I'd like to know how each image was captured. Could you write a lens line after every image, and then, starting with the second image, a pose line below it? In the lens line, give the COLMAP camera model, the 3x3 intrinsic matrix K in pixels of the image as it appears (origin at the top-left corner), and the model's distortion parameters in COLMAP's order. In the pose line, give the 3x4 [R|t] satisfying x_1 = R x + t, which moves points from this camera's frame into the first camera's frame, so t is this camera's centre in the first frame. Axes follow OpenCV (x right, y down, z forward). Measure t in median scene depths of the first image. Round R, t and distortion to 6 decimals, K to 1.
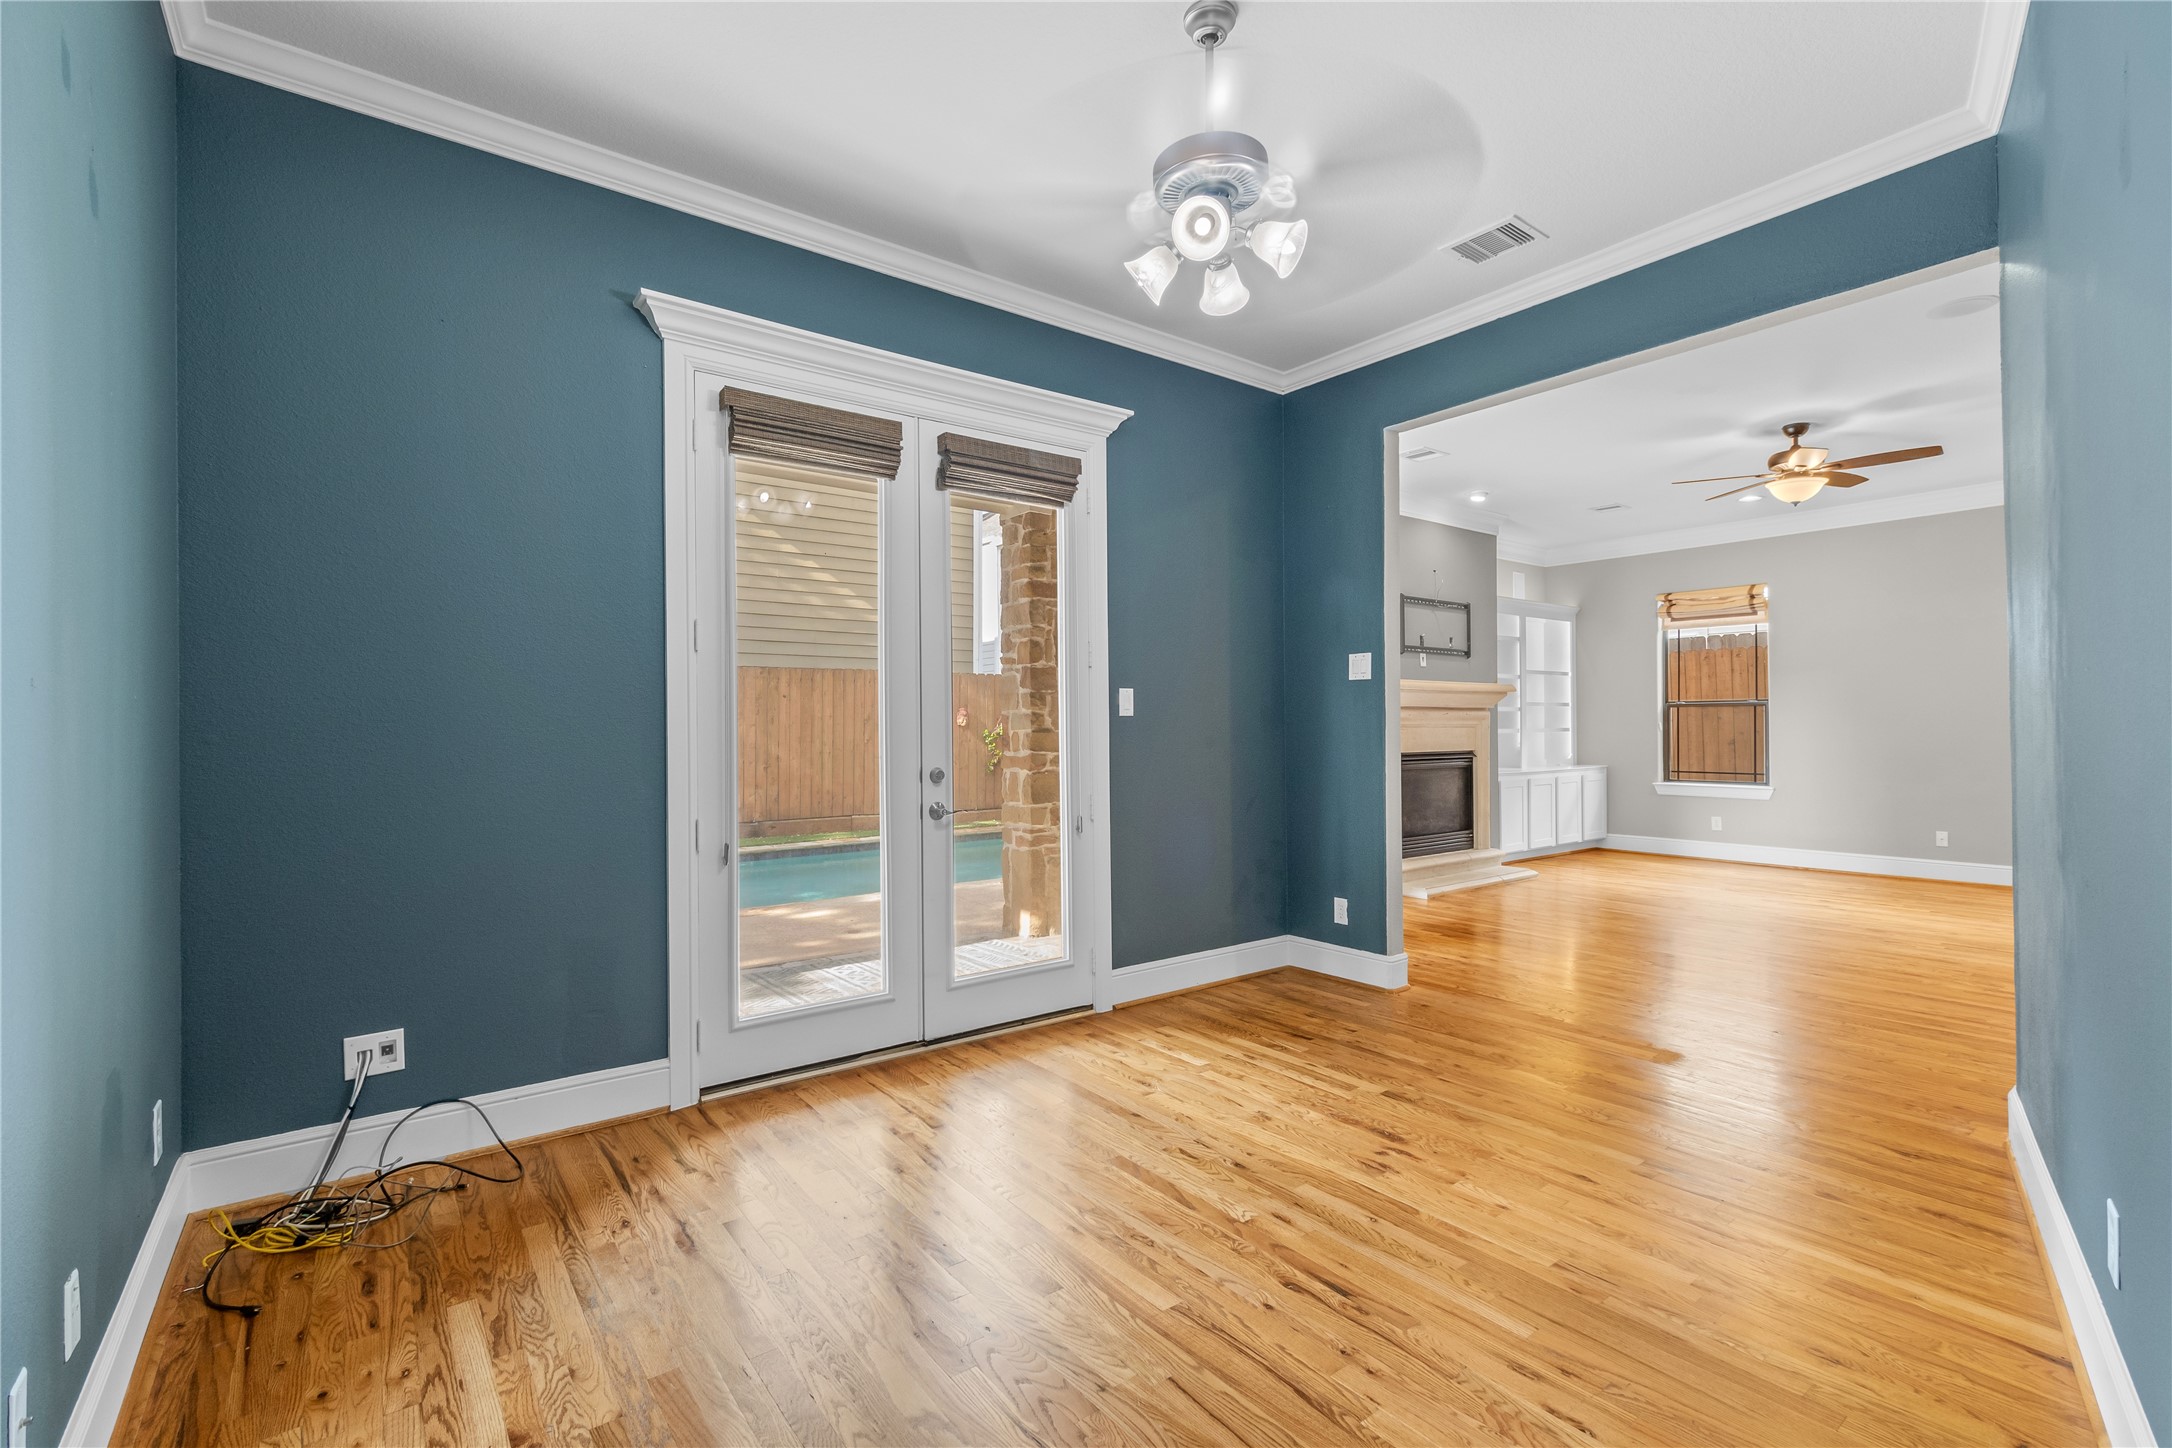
lens RADIAL K [[963.9, 0, 1086.0], [0, 963.9, 724.0], [0, 0, 1]] dist [-0.000006, 0.000032]
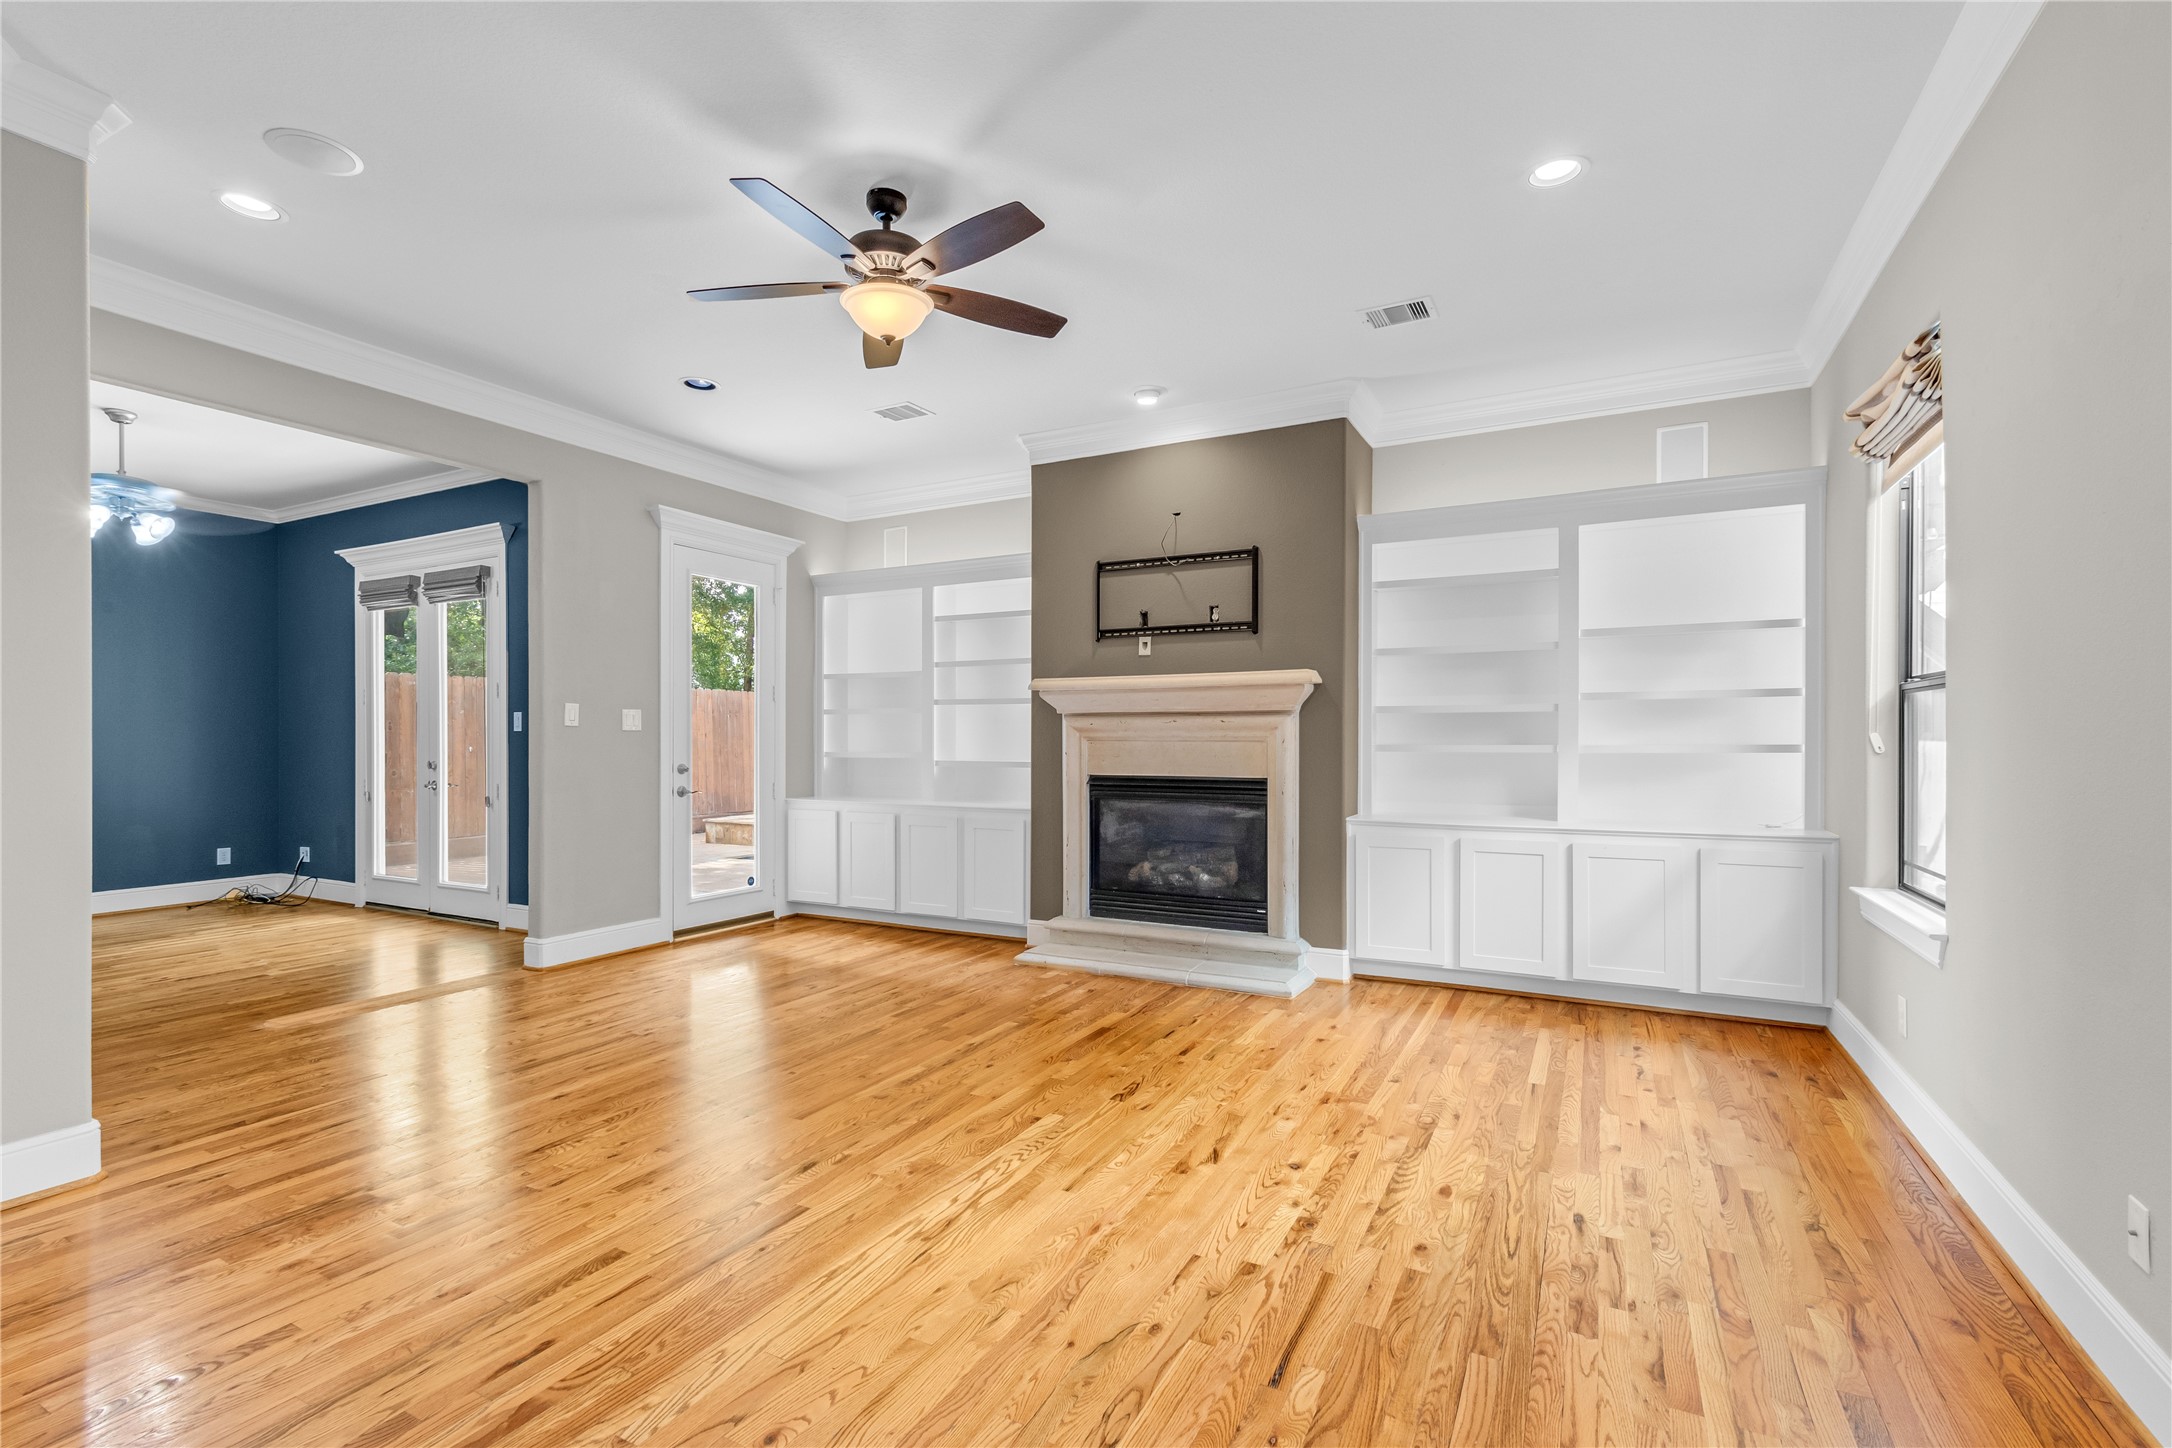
lens RADIAL K [[963.9, 0, 1086.0], [0, 963.9, 724.0], [0, 0, 1]] dist [-0.000006, 0.000032]
pose [[0.417148, 0.008633, -0.908798, 0.977816], [0.005848, 0.999909, 0.012182, -0.017673], [0.908820, -0.010396, 0.417059, 0.663772]]
